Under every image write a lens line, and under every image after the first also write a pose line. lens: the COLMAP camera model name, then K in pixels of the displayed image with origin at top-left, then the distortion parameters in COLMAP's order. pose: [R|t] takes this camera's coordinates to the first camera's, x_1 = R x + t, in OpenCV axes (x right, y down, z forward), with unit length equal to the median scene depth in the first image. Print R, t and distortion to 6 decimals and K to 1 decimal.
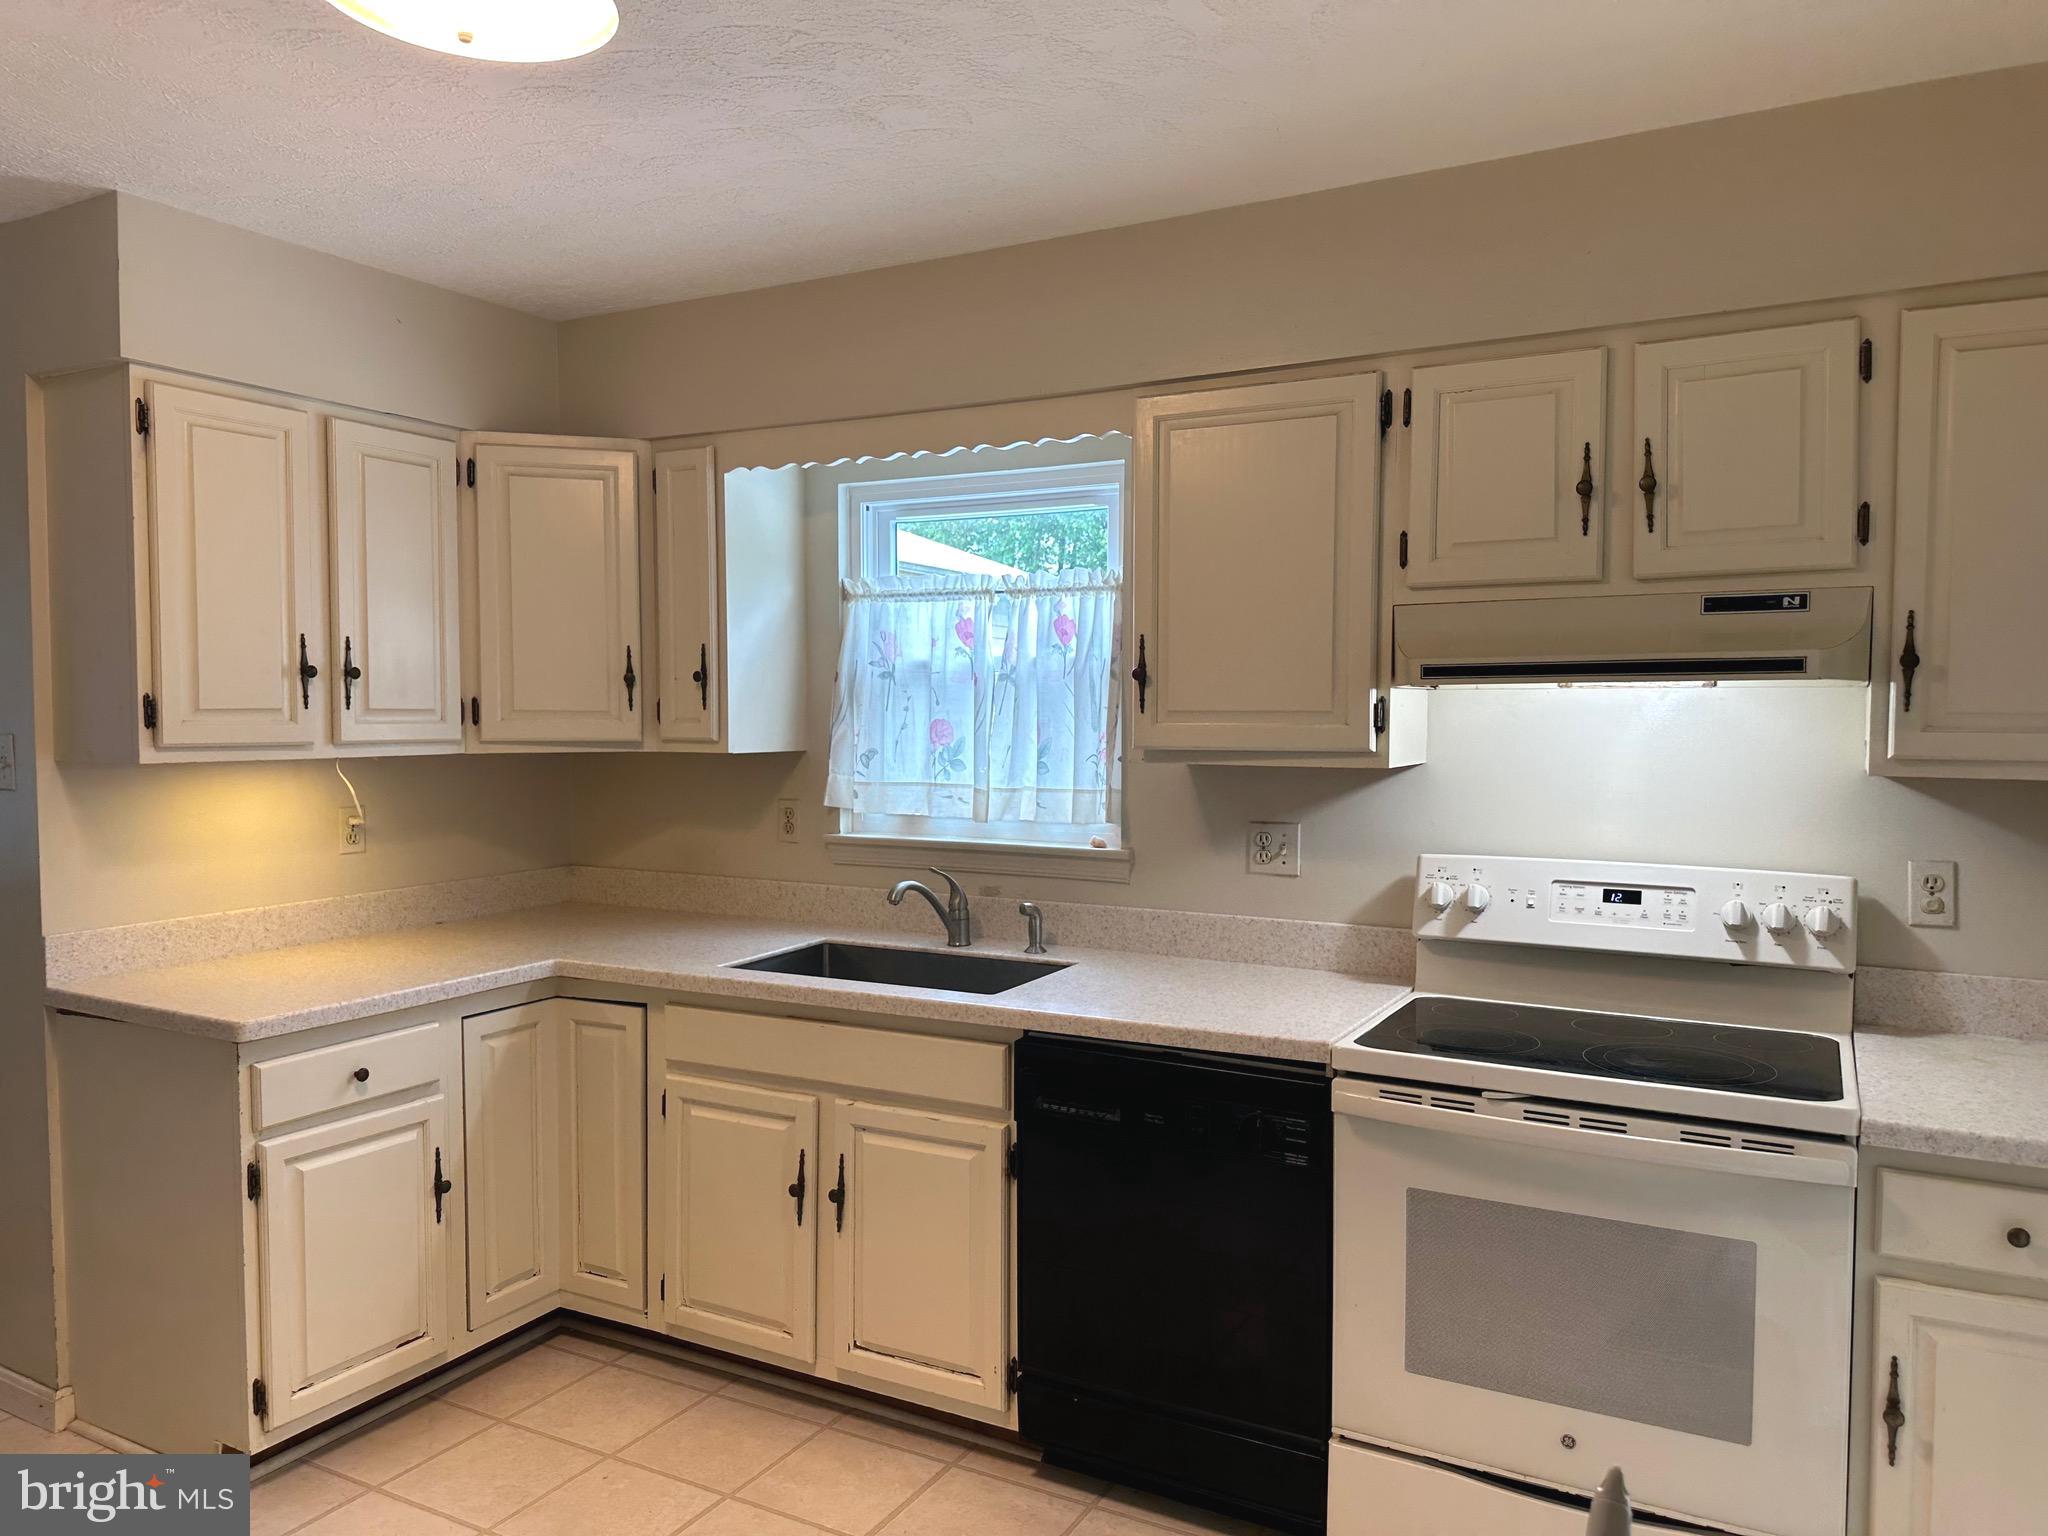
lens RADIAL K [[1476.0, 0, 1016.3], [0, 1476.0, 764.6], [0, 0, 1]] dist [0.058809, -0.053515]
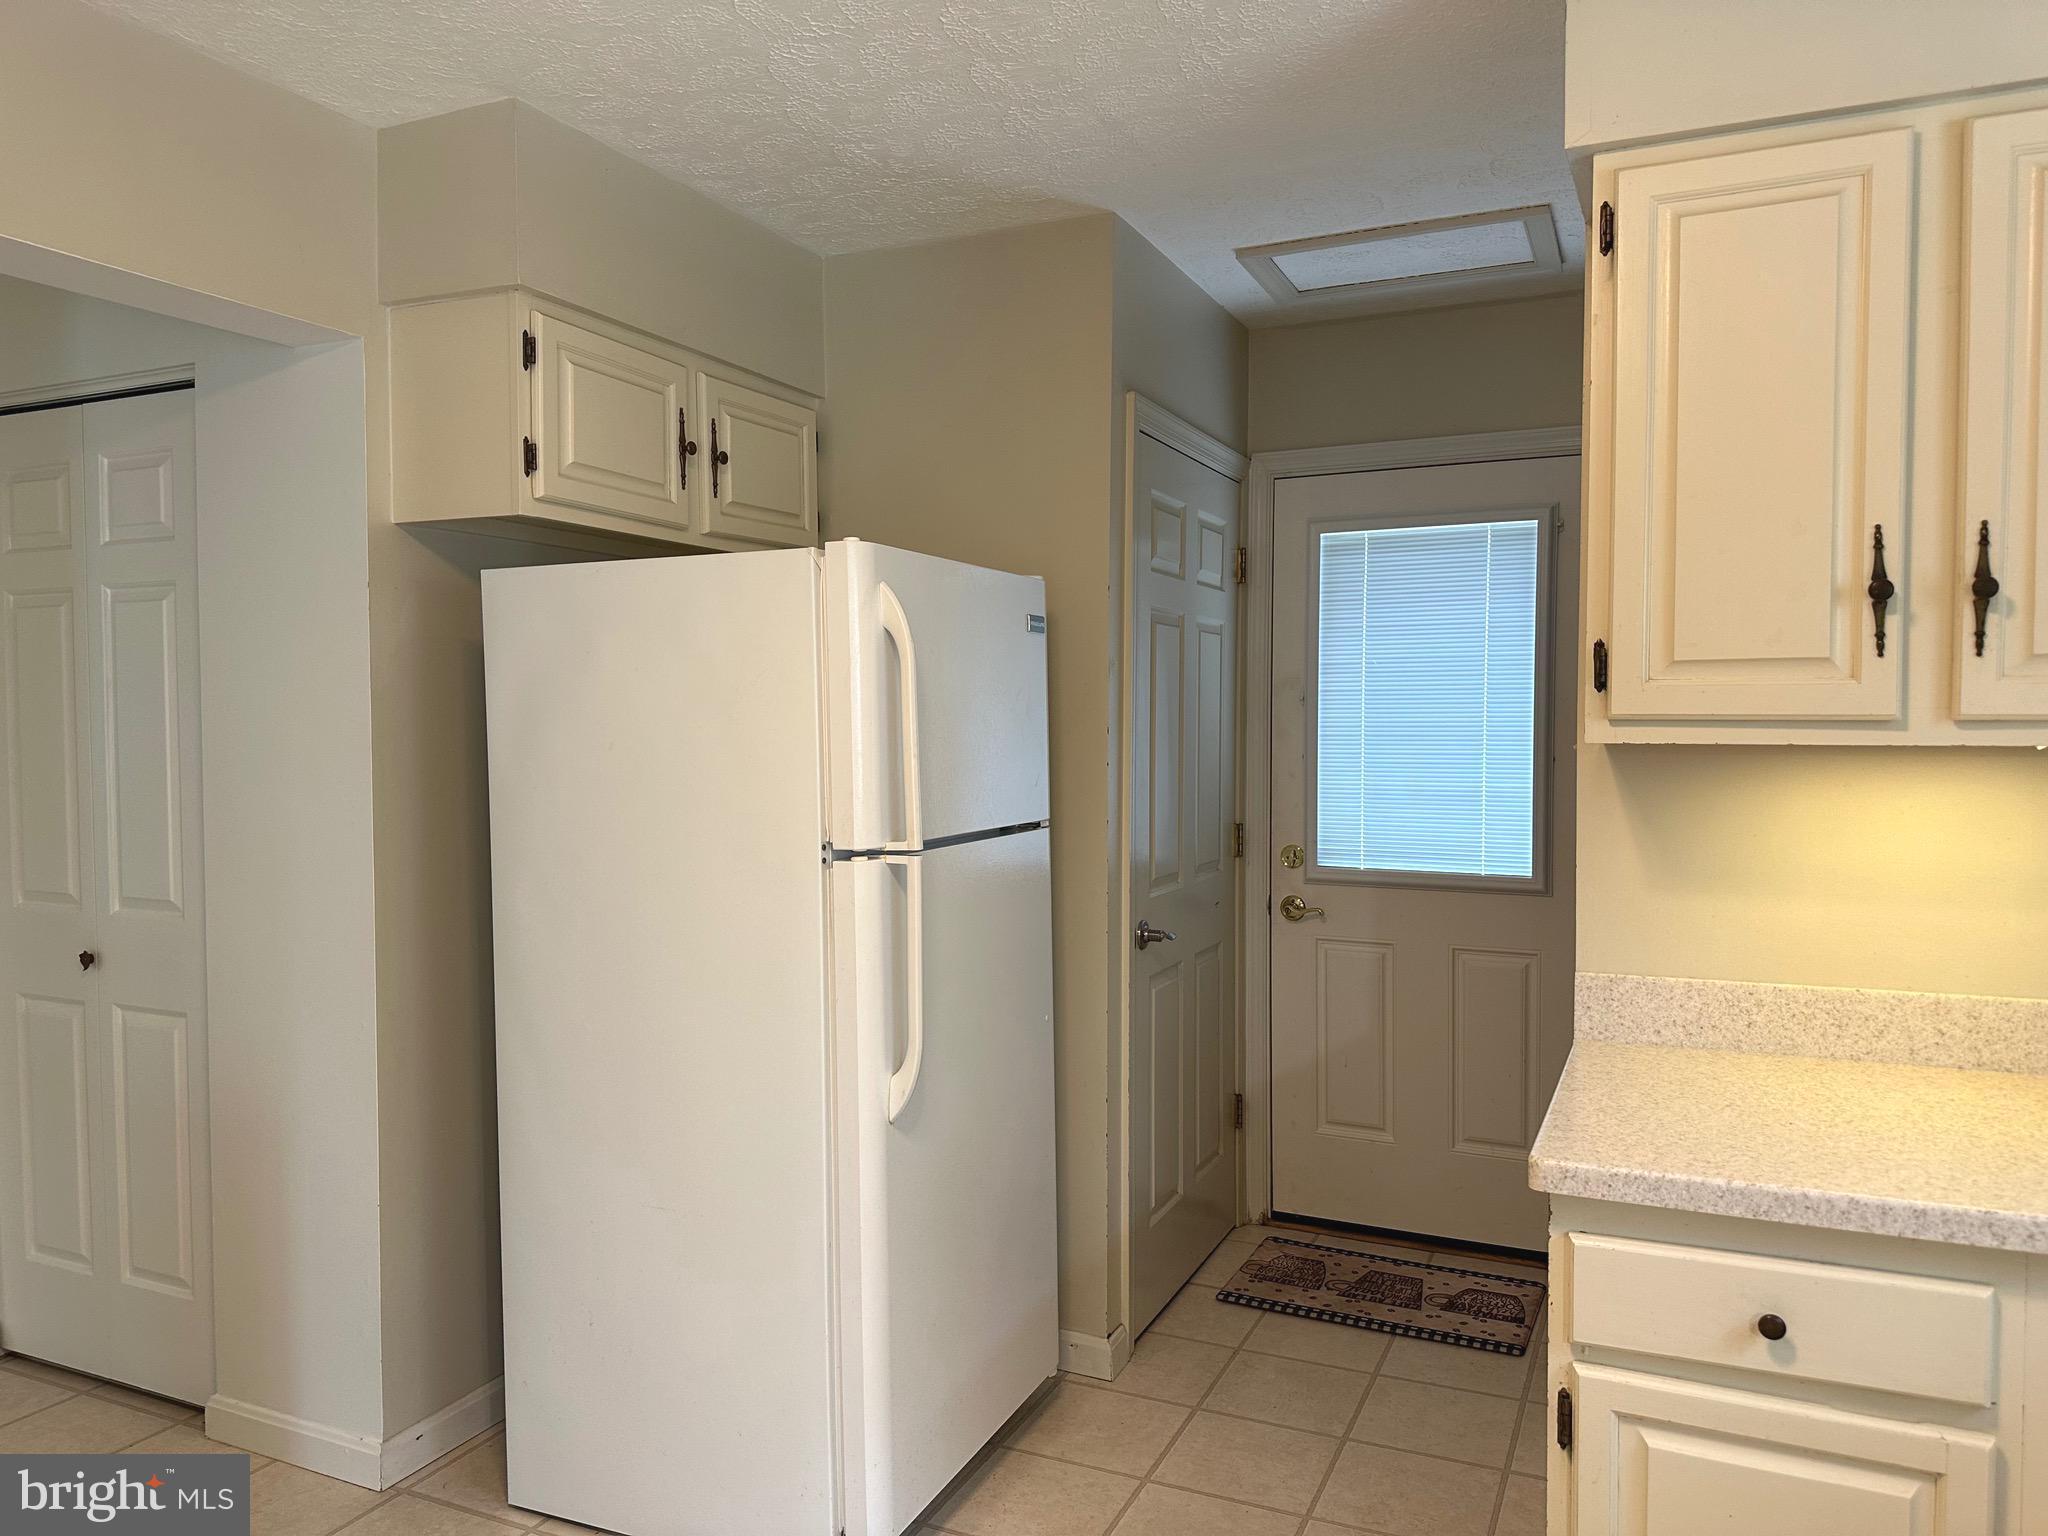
lens RADIAL K [[1476.0, 0, 1020.3], [0, 1476.0, 764.8], [0, 0, 1]] dist [0.058809, -0.053515]
pose [[0.084438, 0.032505, -0.995898, 0.071726], [-0.035052, 0.998946, 0.029632, -0.001539], [0.995812, 0.032406, 0.085489, 0.682314]]
